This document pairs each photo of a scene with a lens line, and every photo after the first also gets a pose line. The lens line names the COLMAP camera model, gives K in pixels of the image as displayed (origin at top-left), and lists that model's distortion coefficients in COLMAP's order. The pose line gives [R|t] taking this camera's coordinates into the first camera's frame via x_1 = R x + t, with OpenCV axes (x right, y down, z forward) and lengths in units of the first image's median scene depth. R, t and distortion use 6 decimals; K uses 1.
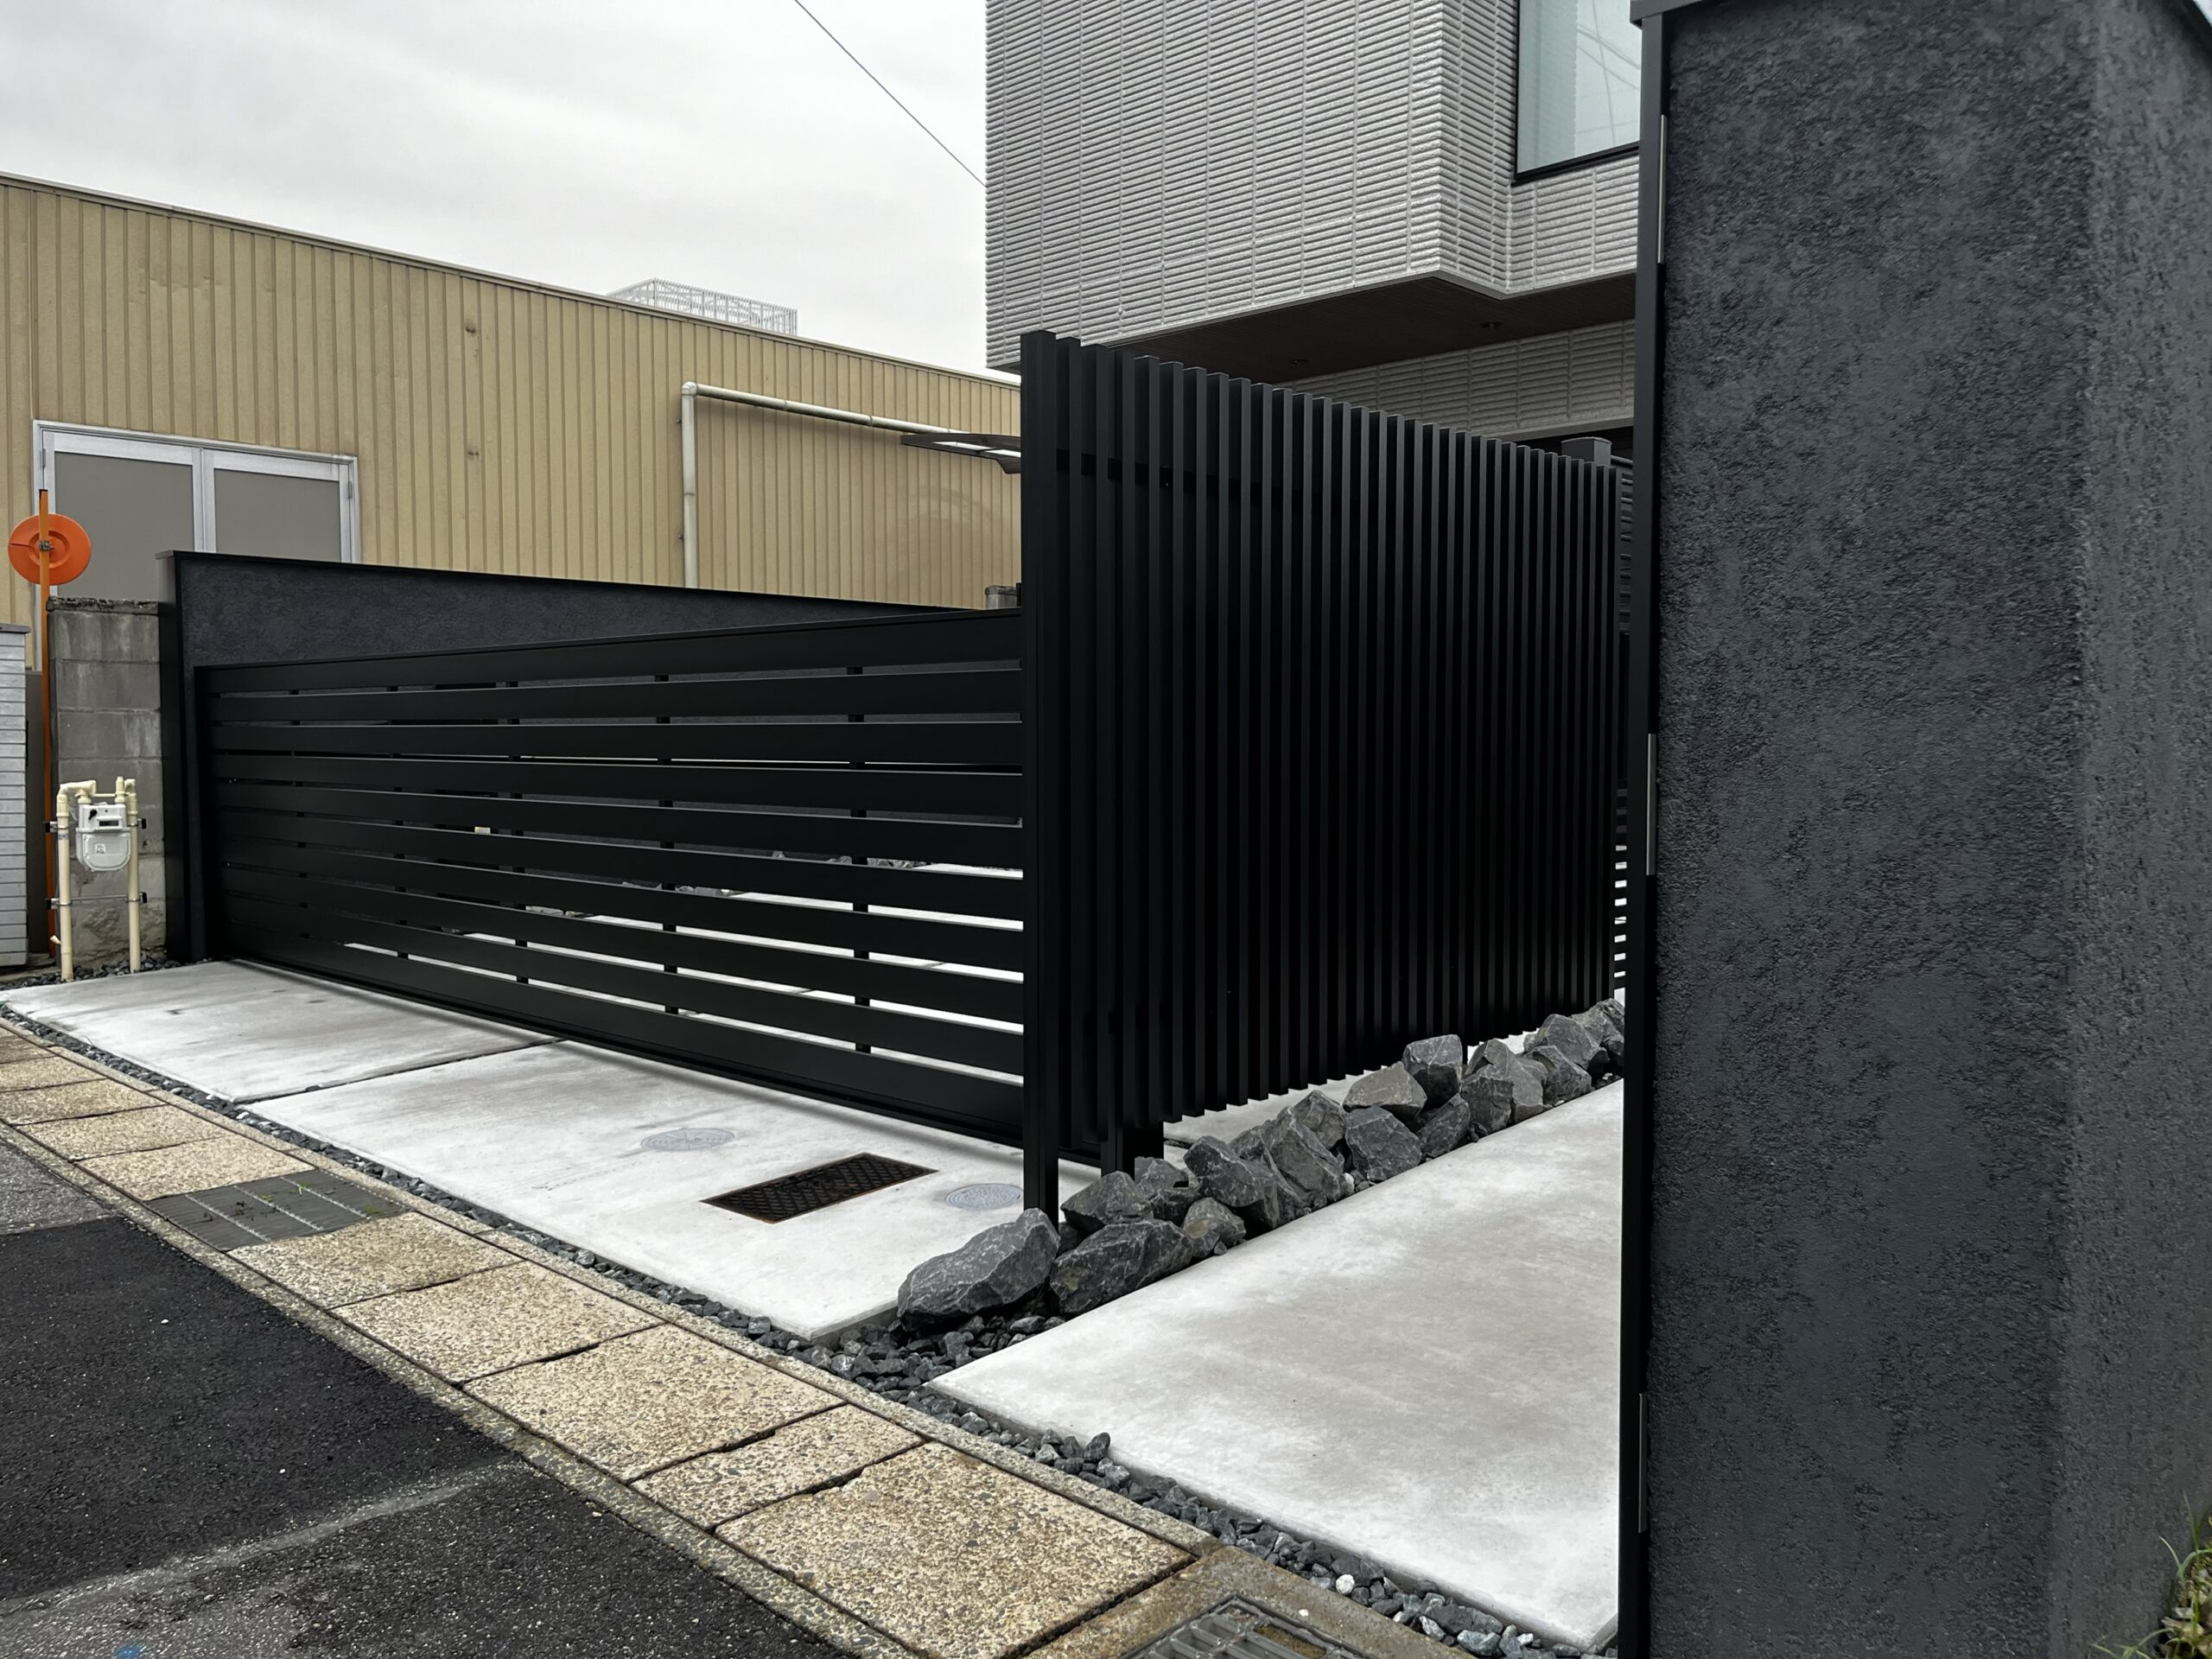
lens RADIAL K [[1691.4, 0, 1132.6], [0, 1691.4, 826.0], [0, 0, 1]] dist [0.065748, -0.102885]
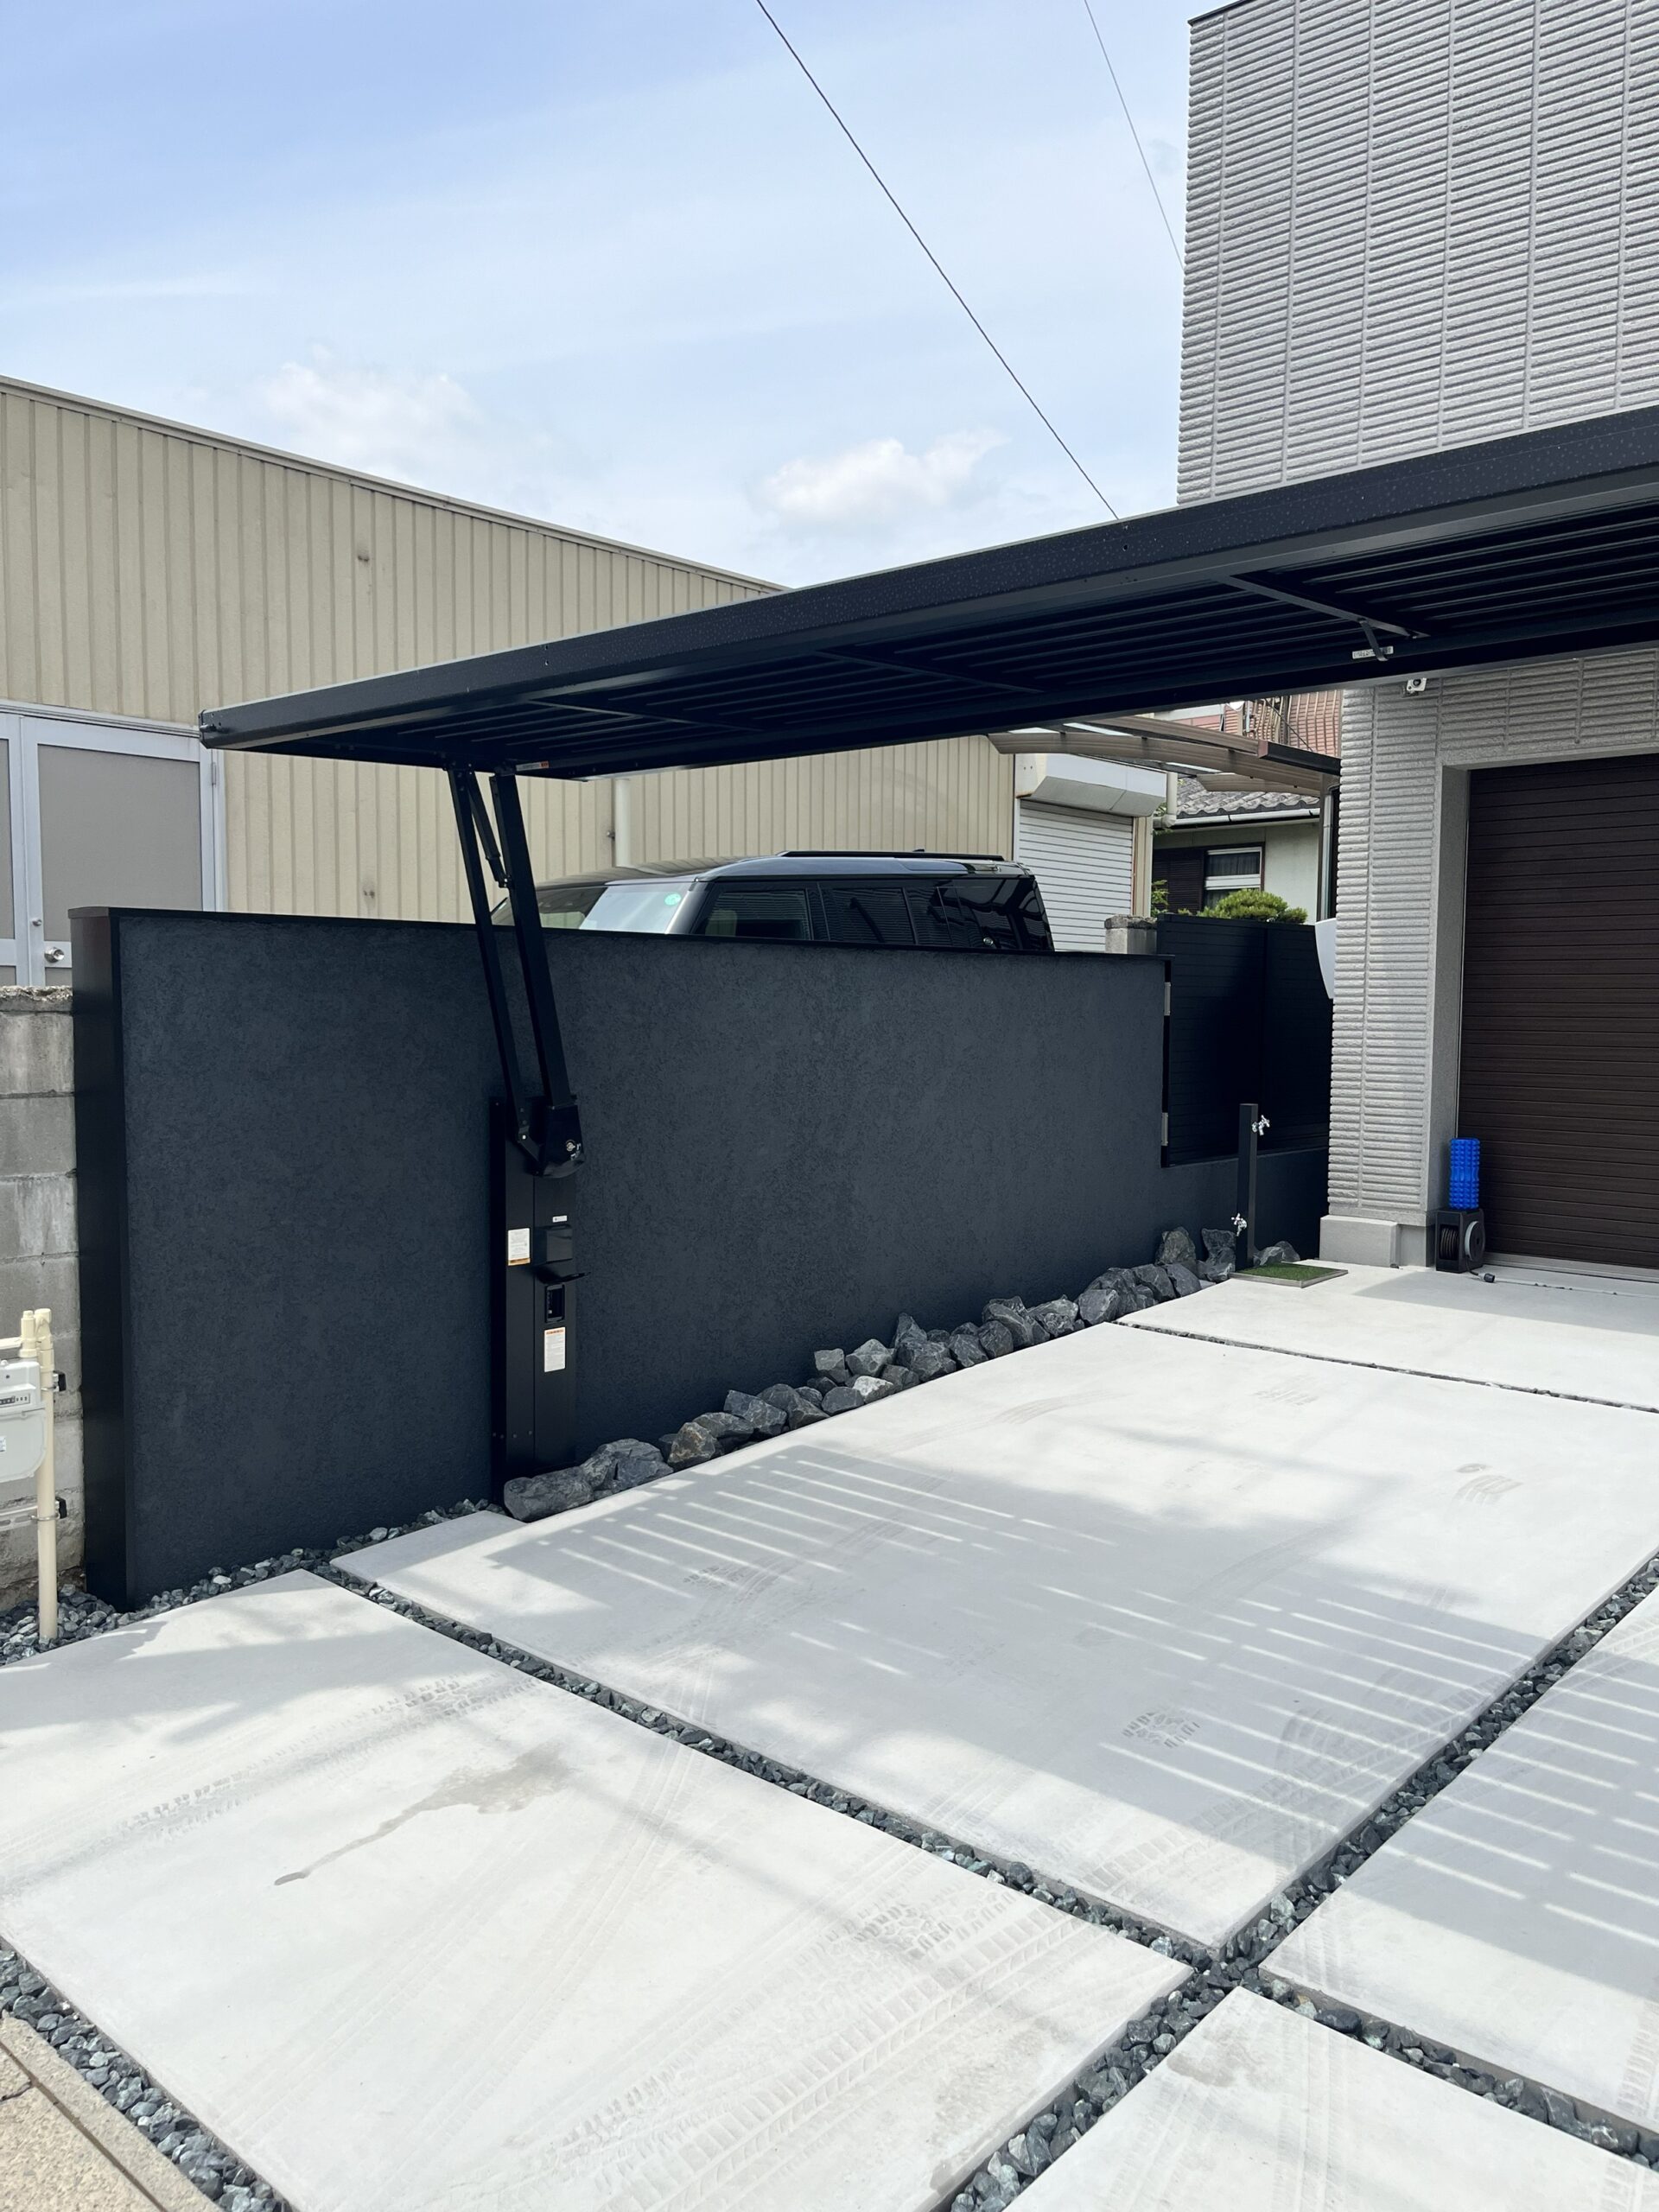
lens RADIAL K [[1691.4, 0, 843.3], [0, 1691.4, 1140.7], [0, 0, 1]] dist [0.065748, -0.102885]
pose [[0.999840, 0.006331, 0.016735, -0.714180], [-0.006809, 0.999566, 0.028647, -0.222691], [-0.016546, -0.028757, 0.999449, 0.925211]]
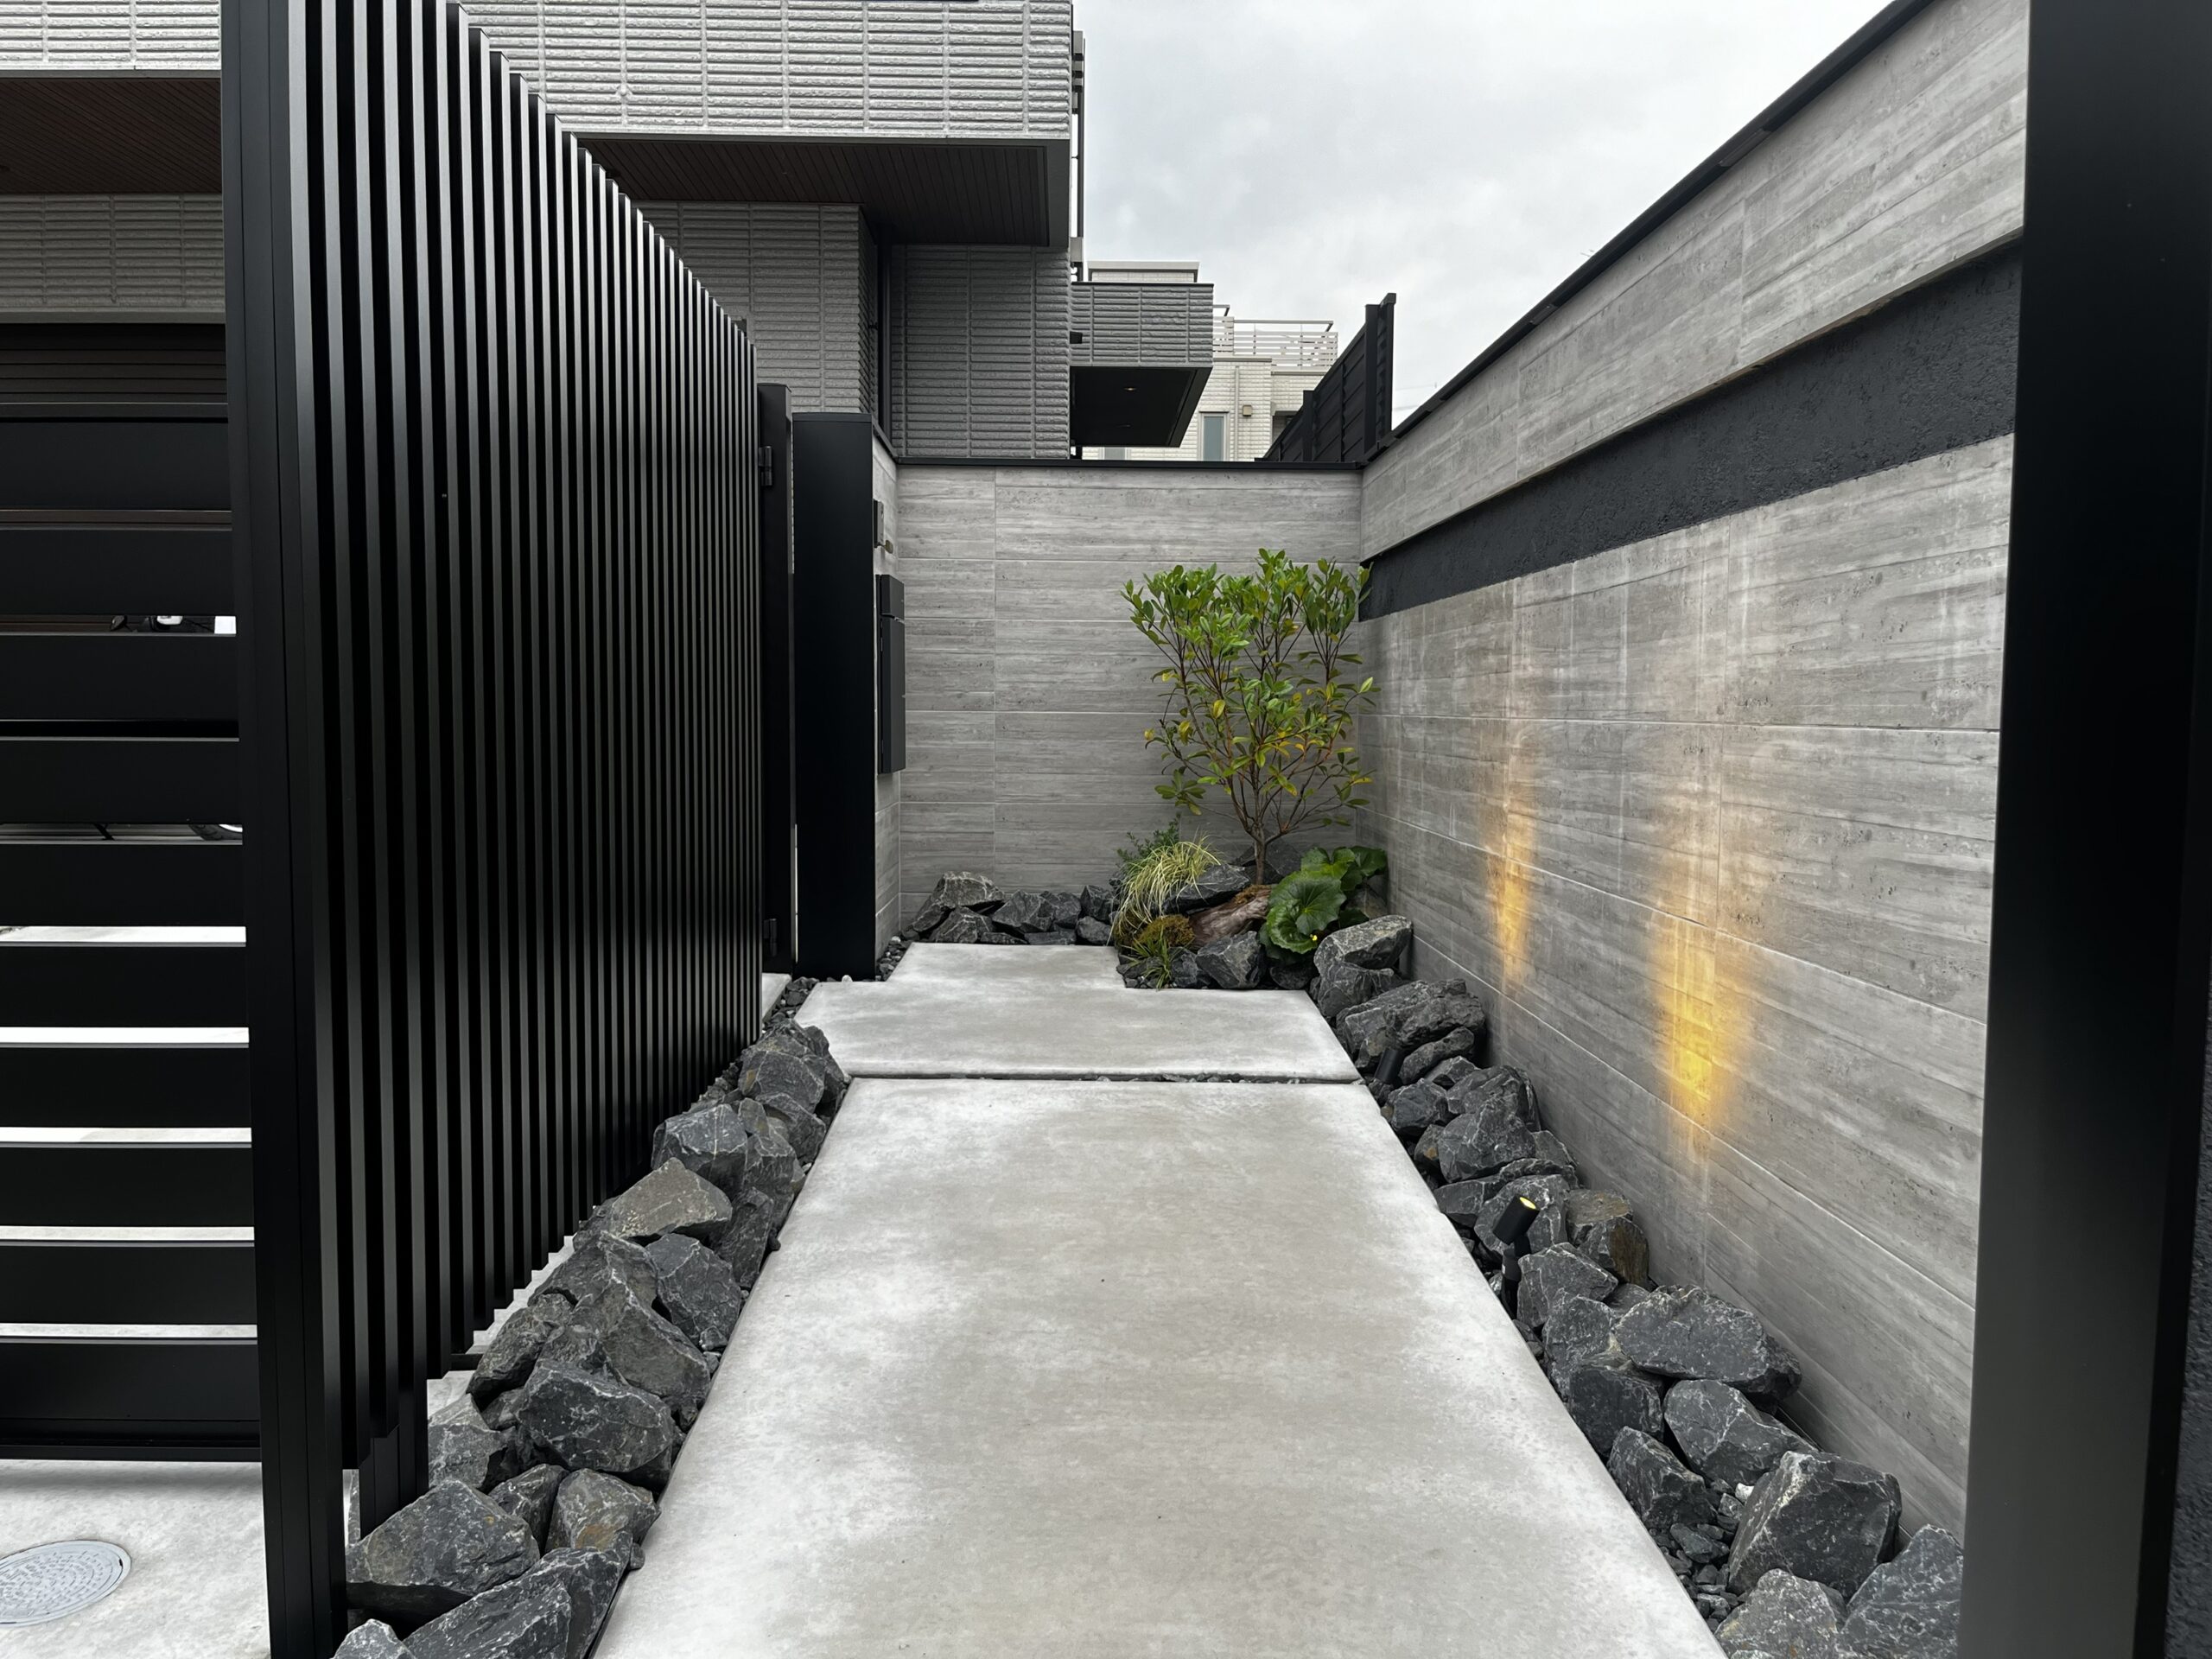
lens RADIAL K [[1691.4, 0, 1132.6], [0, 1691.4, 826.0], [0, 0, 1]] dist [0.065748, -0.102885]
pose [[0.708655, -0.044055, 0.704179, -0.227664], [0.030751, 0.999029, 0.031555, -0.011605], [-0.704885, -0.000707, 0.709321, 0.473767]]
